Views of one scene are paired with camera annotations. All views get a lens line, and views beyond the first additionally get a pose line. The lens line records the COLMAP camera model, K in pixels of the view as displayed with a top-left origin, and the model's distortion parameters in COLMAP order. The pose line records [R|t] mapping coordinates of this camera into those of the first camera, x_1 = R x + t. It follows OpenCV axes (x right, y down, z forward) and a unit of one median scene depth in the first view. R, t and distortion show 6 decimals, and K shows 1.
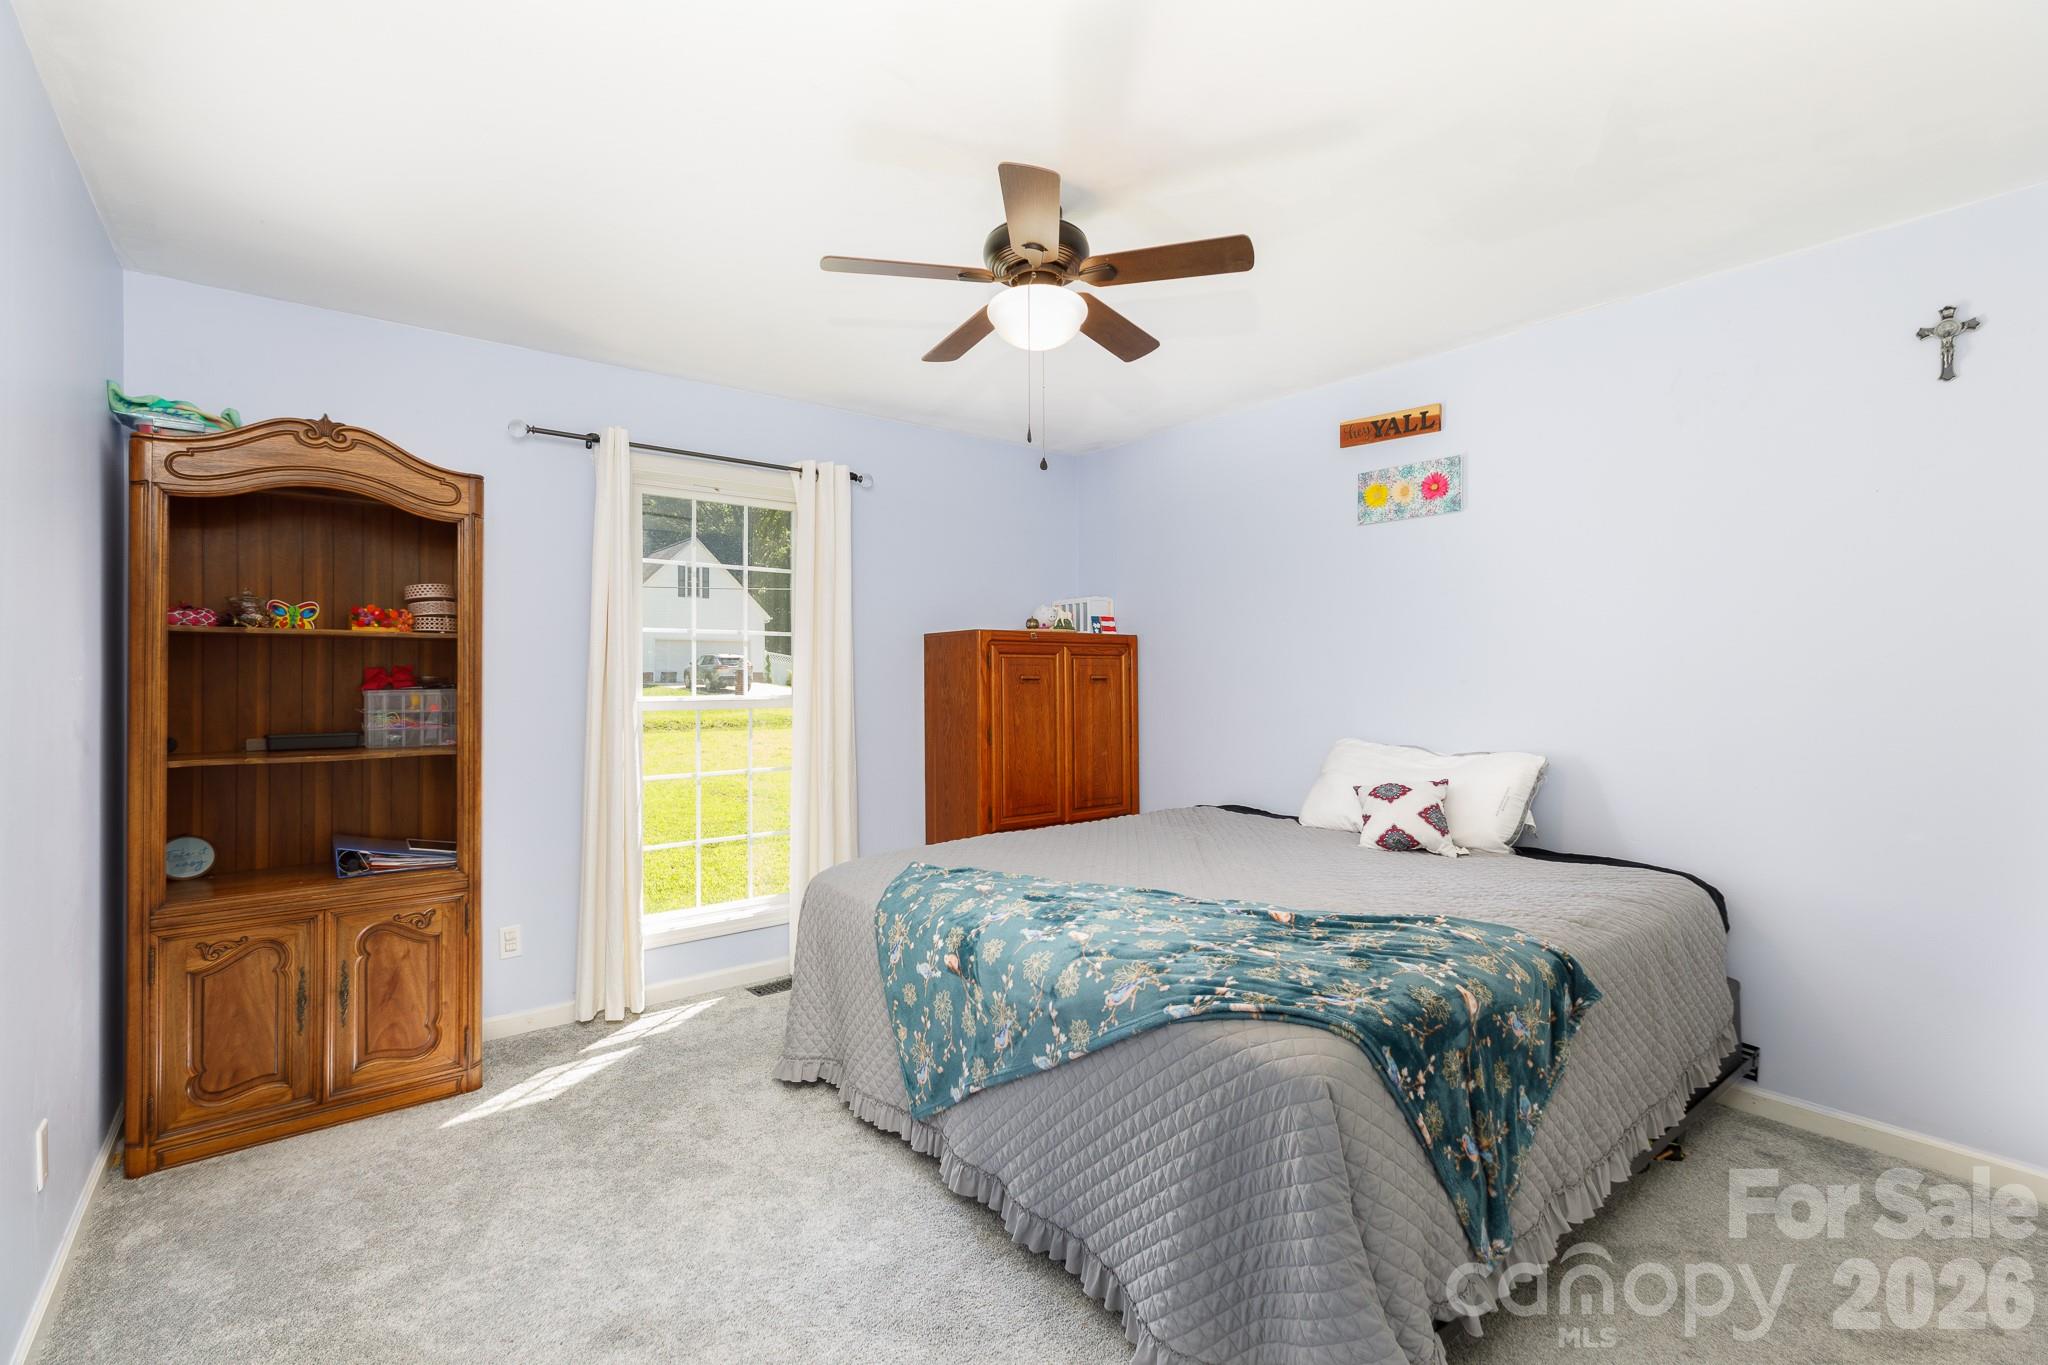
lens RADIAL K [[914.1, 0, 1022.5], [0, 914.1, 674.8], [0, 0, 1]] dist [-0.000161, -0.000334]
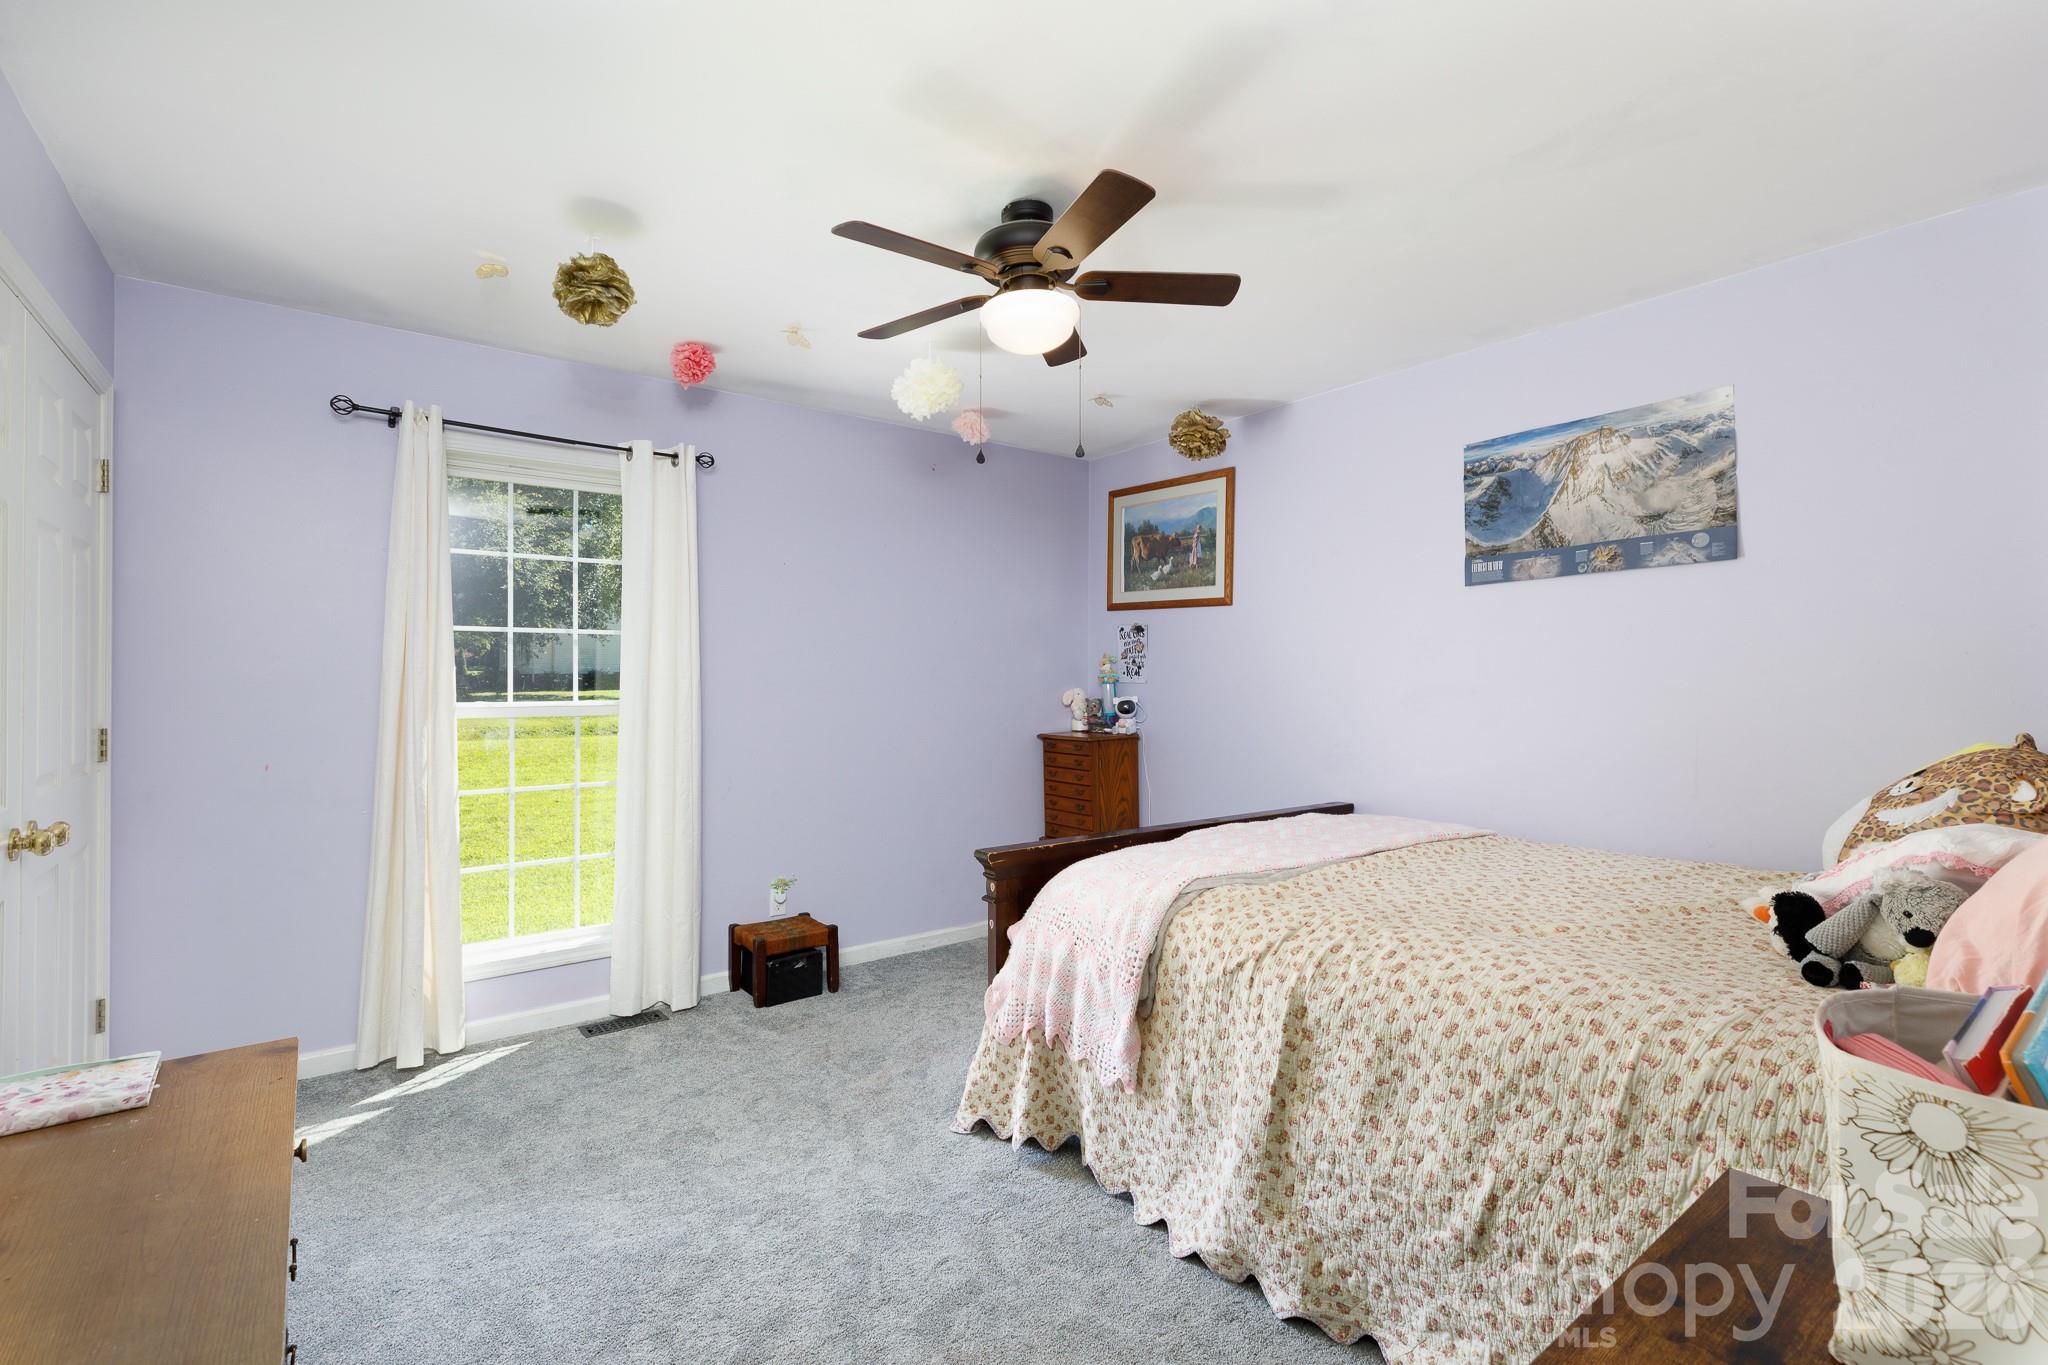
lens RADIAL K [[914.1, 0, 1025.2], [0, 914.1, 677.6], [0, 0, 1]] dist [-0.000161, -0.000334]
pose [[0.999996, 0.002609, 0.001240, 0.145190], [-0.002611, 0.999995, 0.001530, -0.003915], [-0.001236, -0.001533, 0.999998, 0.104179]]
